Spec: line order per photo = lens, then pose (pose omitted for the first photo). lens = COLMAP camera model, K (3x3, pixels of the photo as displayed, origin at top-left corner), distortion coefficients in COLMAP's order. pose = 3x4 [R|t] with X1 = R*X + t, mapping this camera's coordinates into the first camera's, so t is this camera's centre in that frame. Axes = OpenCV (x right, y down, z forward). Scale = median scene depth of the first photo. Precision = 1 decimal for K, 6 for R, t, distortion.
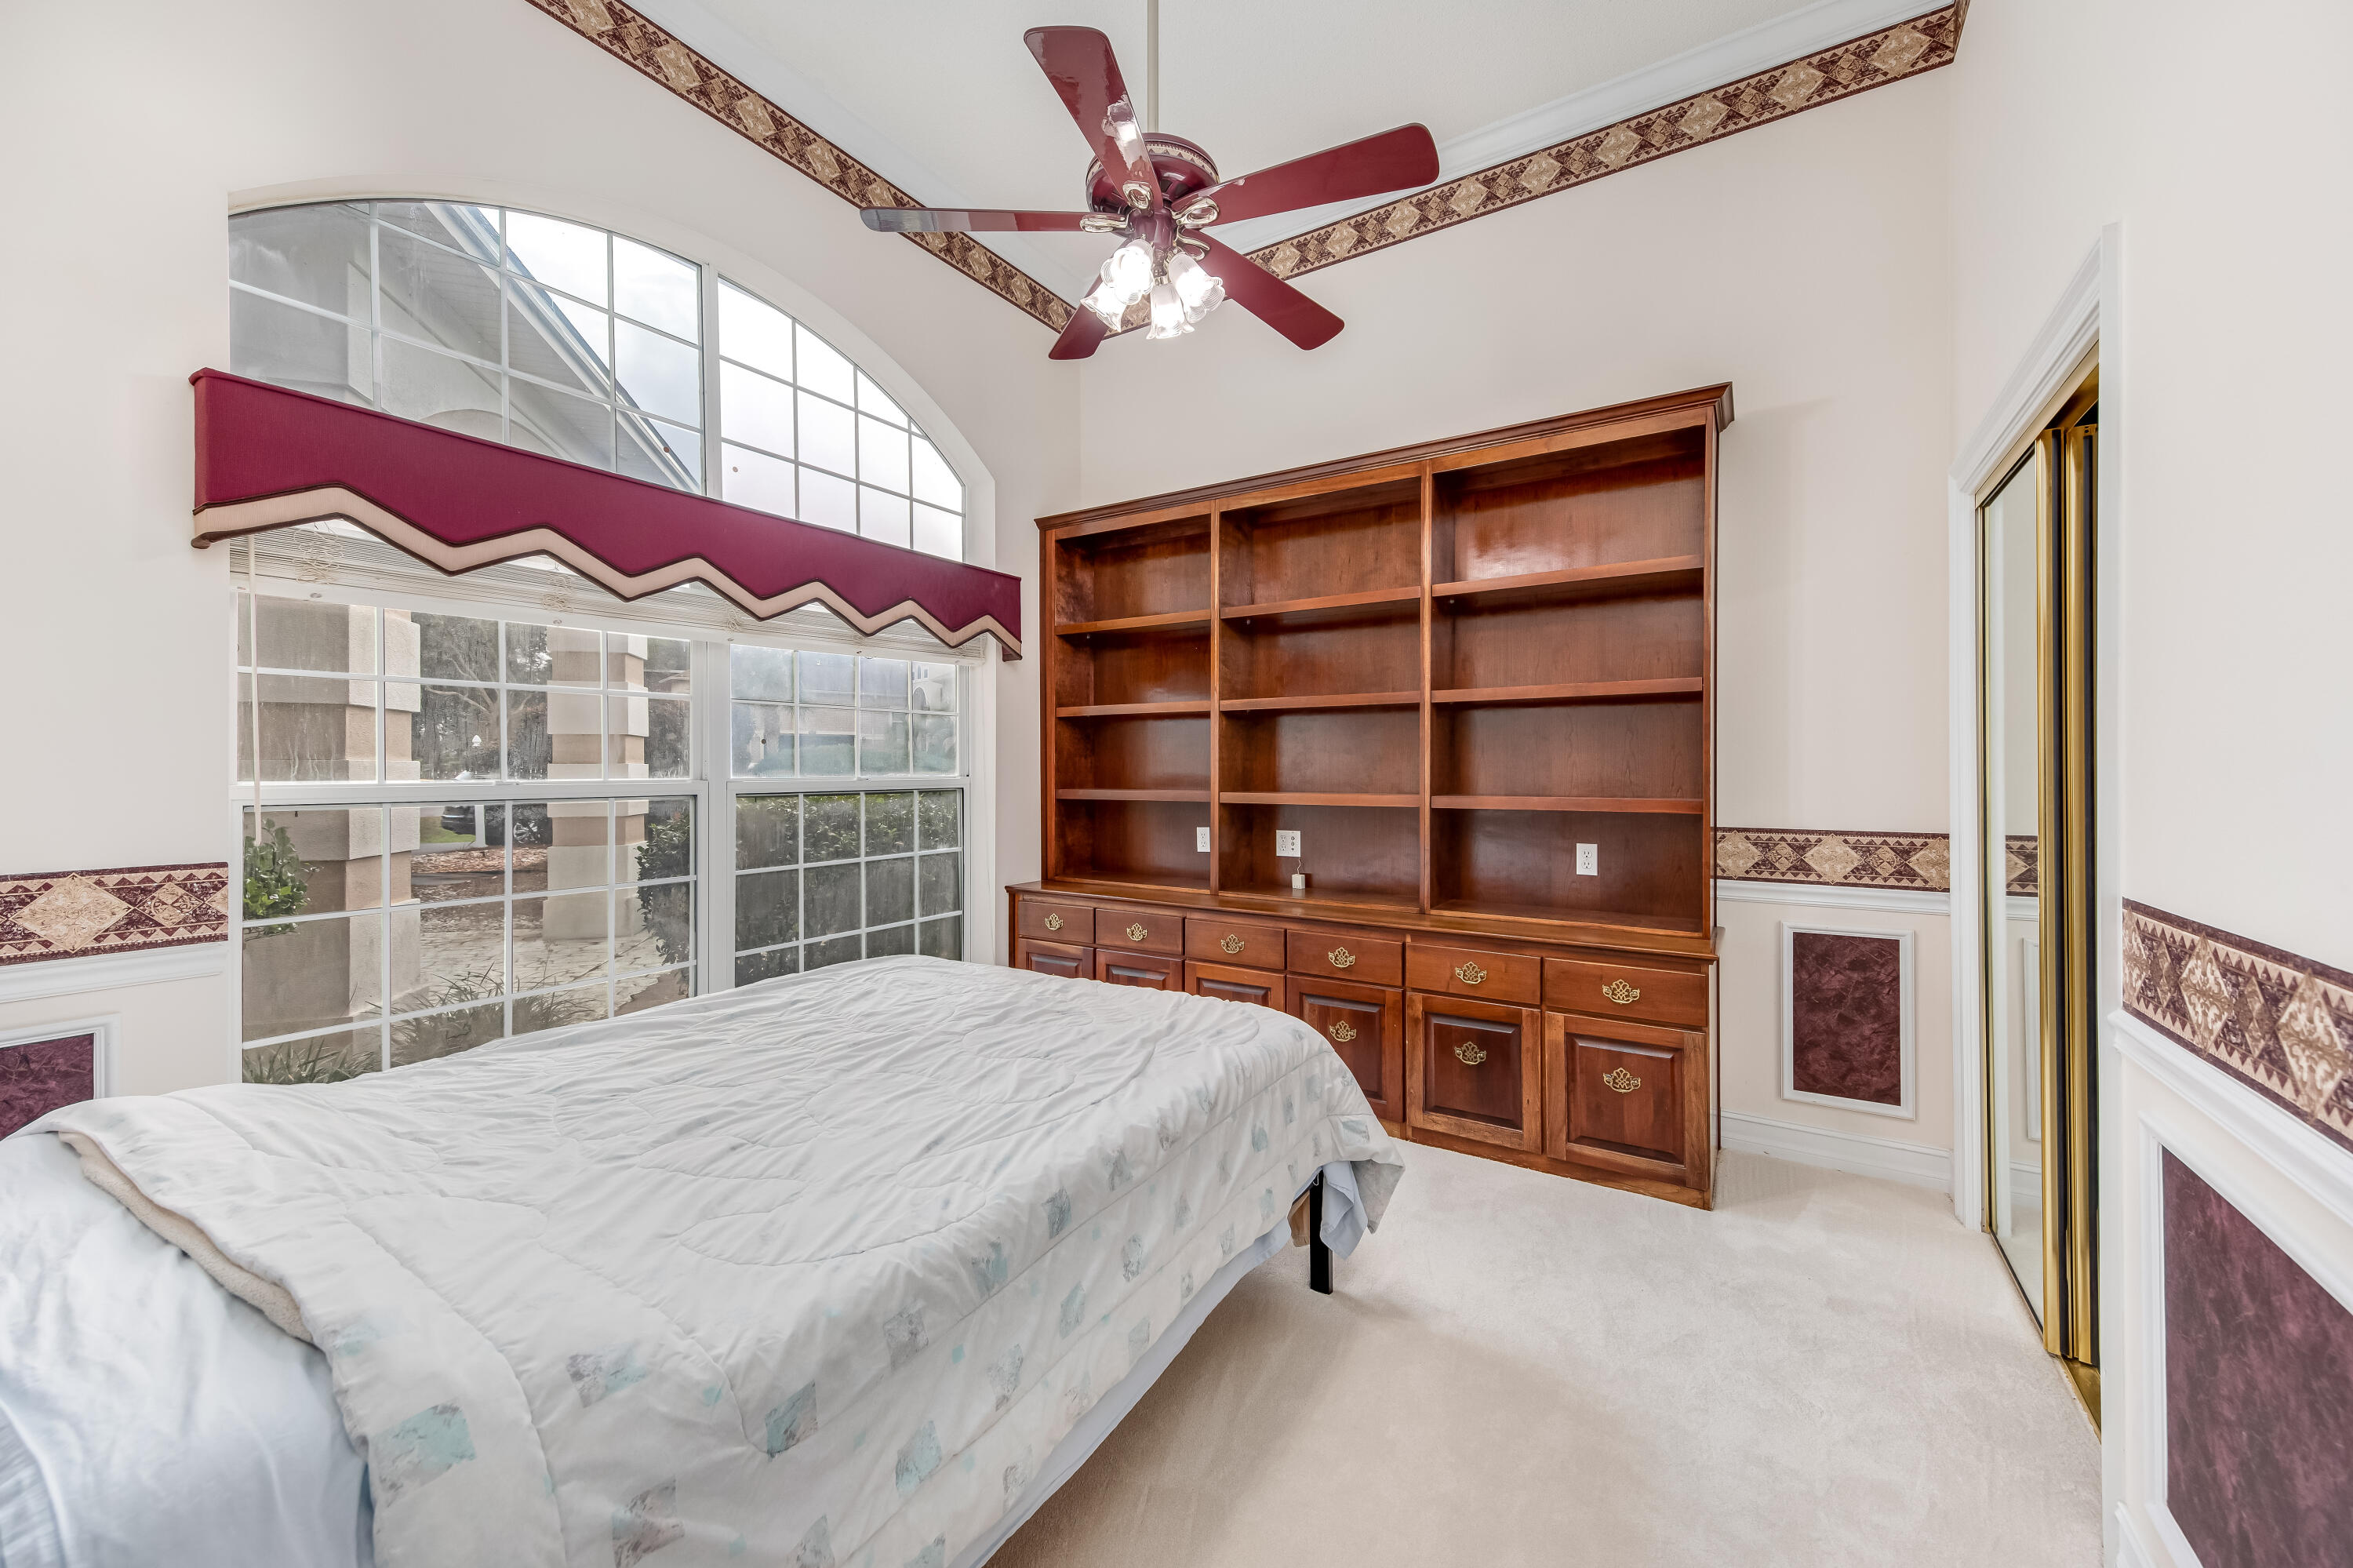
lens RADIAL K [[933.2, 0, 1176.1], [0, 933.2, 776.6], [0, 0, 1]] dist [0.000242, 0.000003]
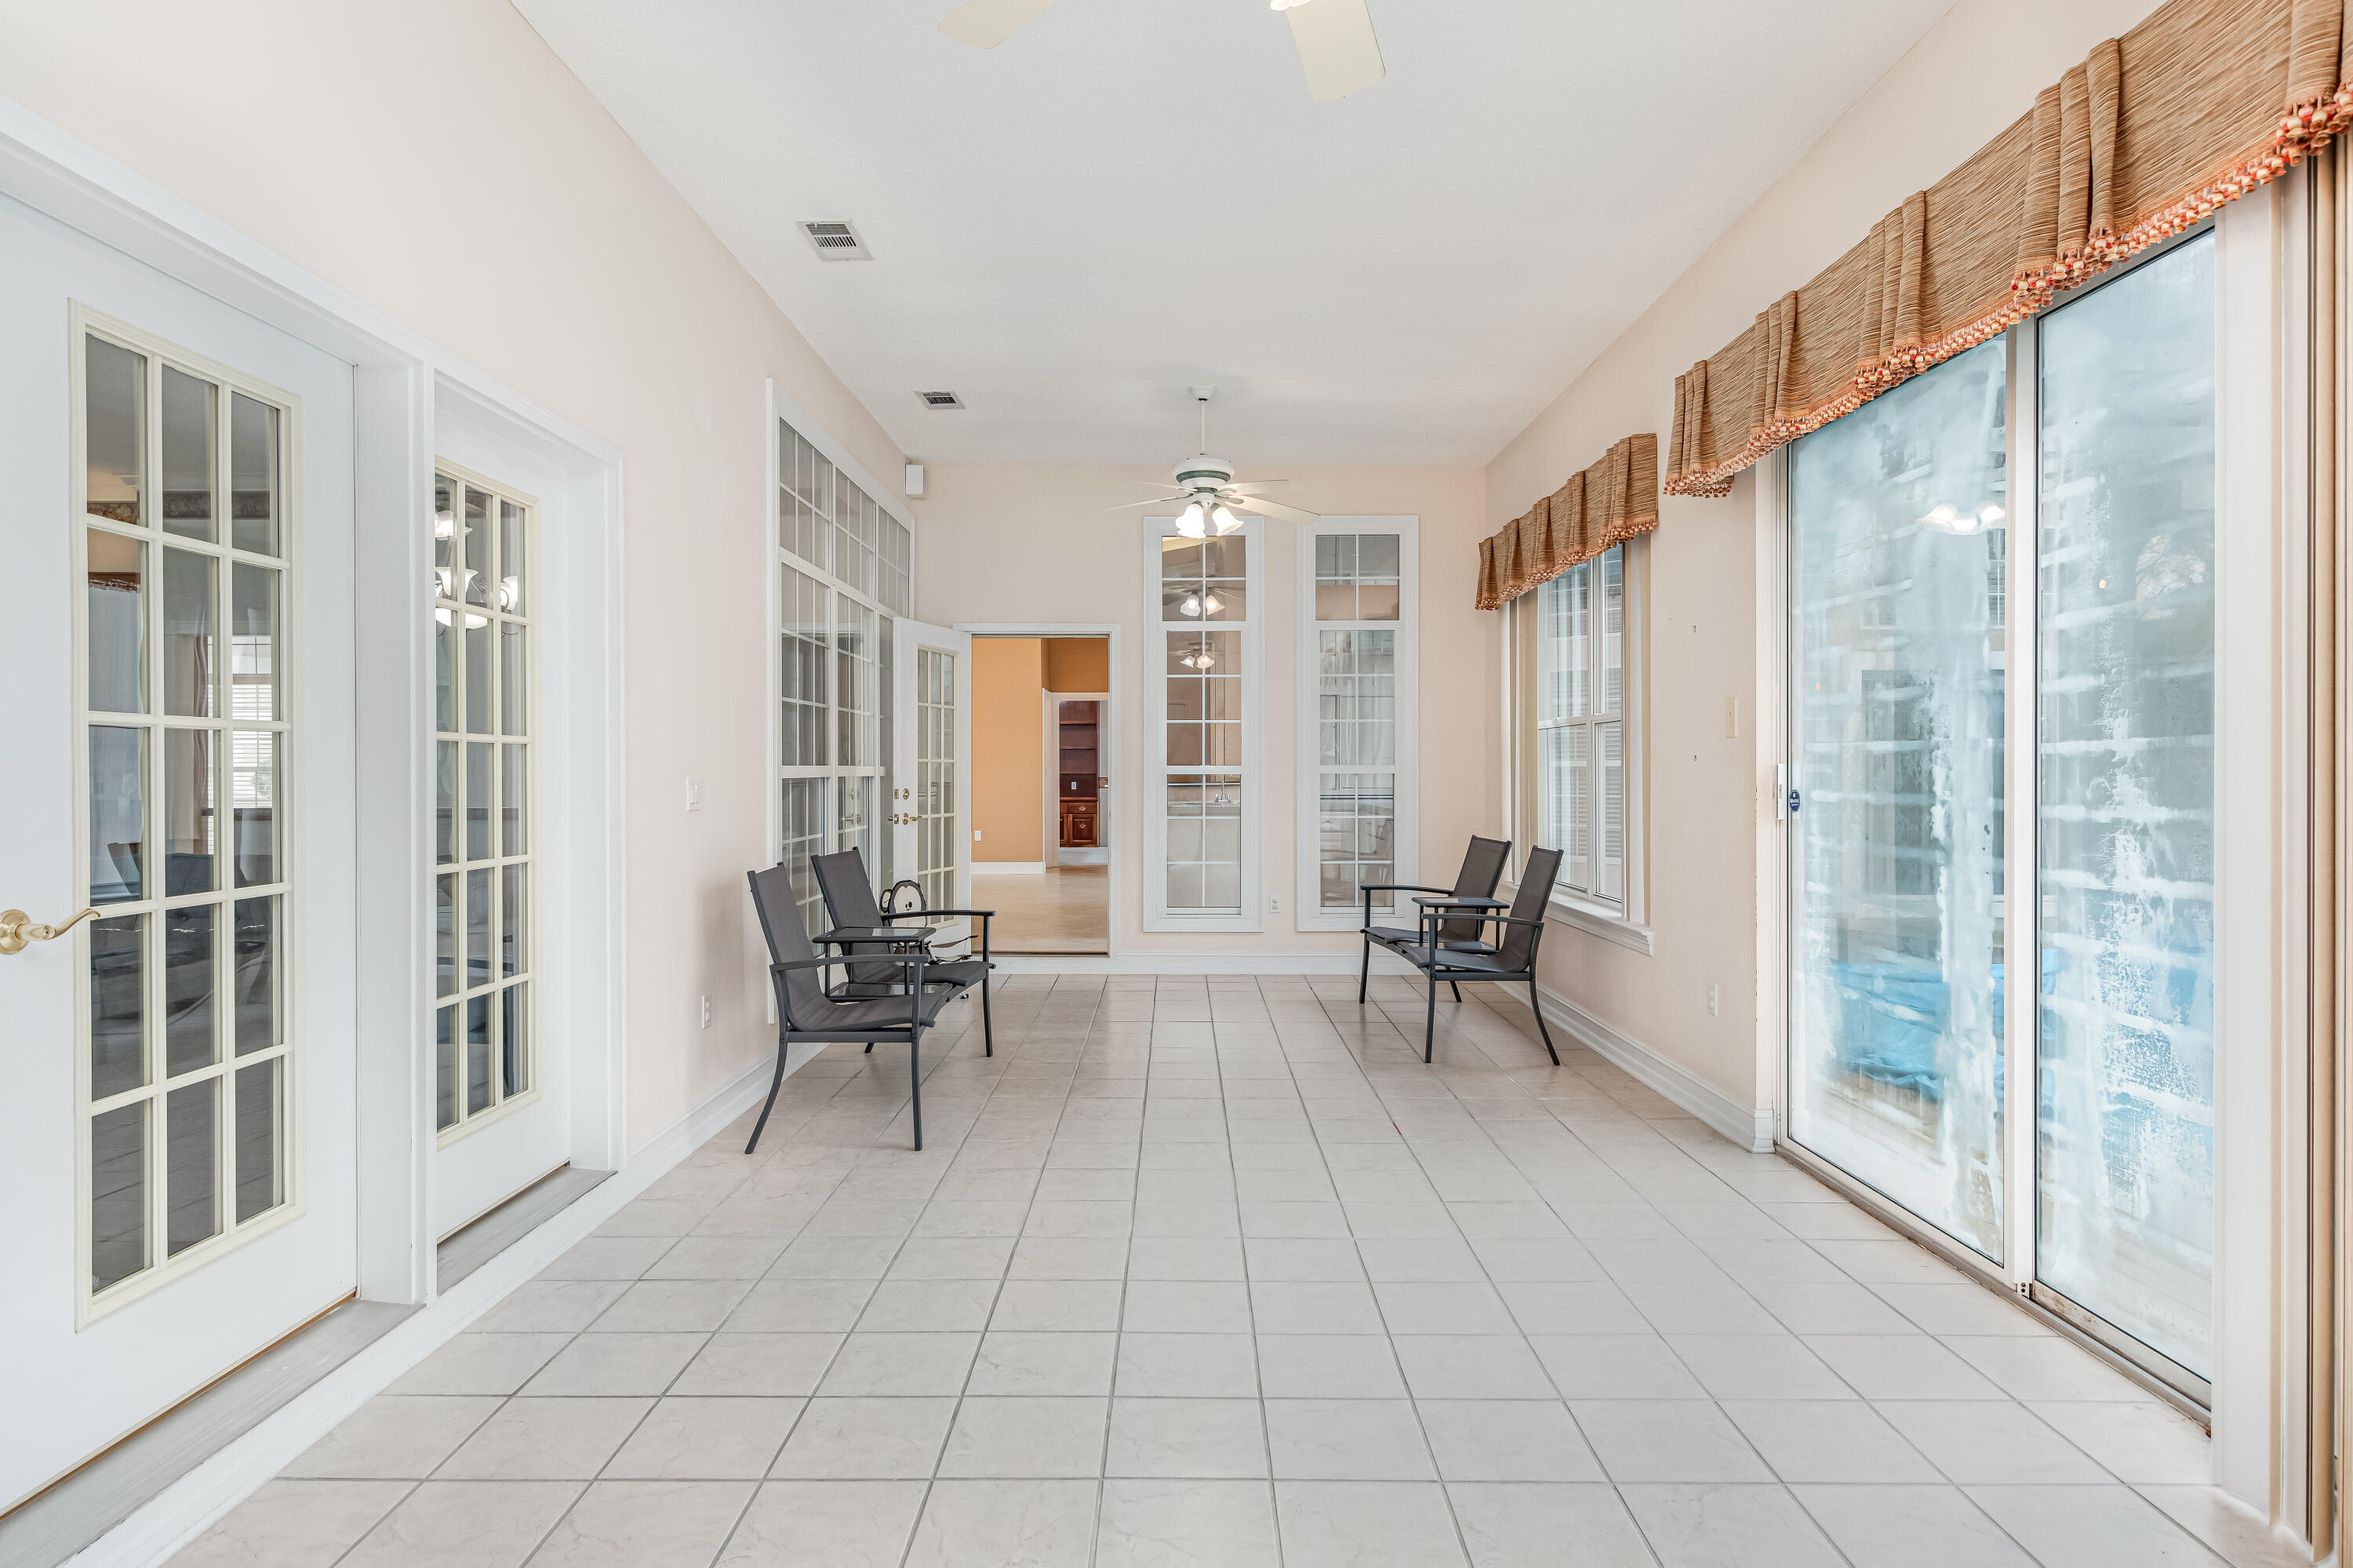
lens RADIAL K [[1367.0, 0, 1175.2], [0, 1367.0, 779.9], [0, 0, 1]] dist [0.000106, 0.000007]
pose [[0.843842, -0.001066, 0.536591, -2.981068], [0.000782, 0.999999, 0.000756, 0.059544], [-0.536592, -0.000218, 0.843842, -5.358106]]
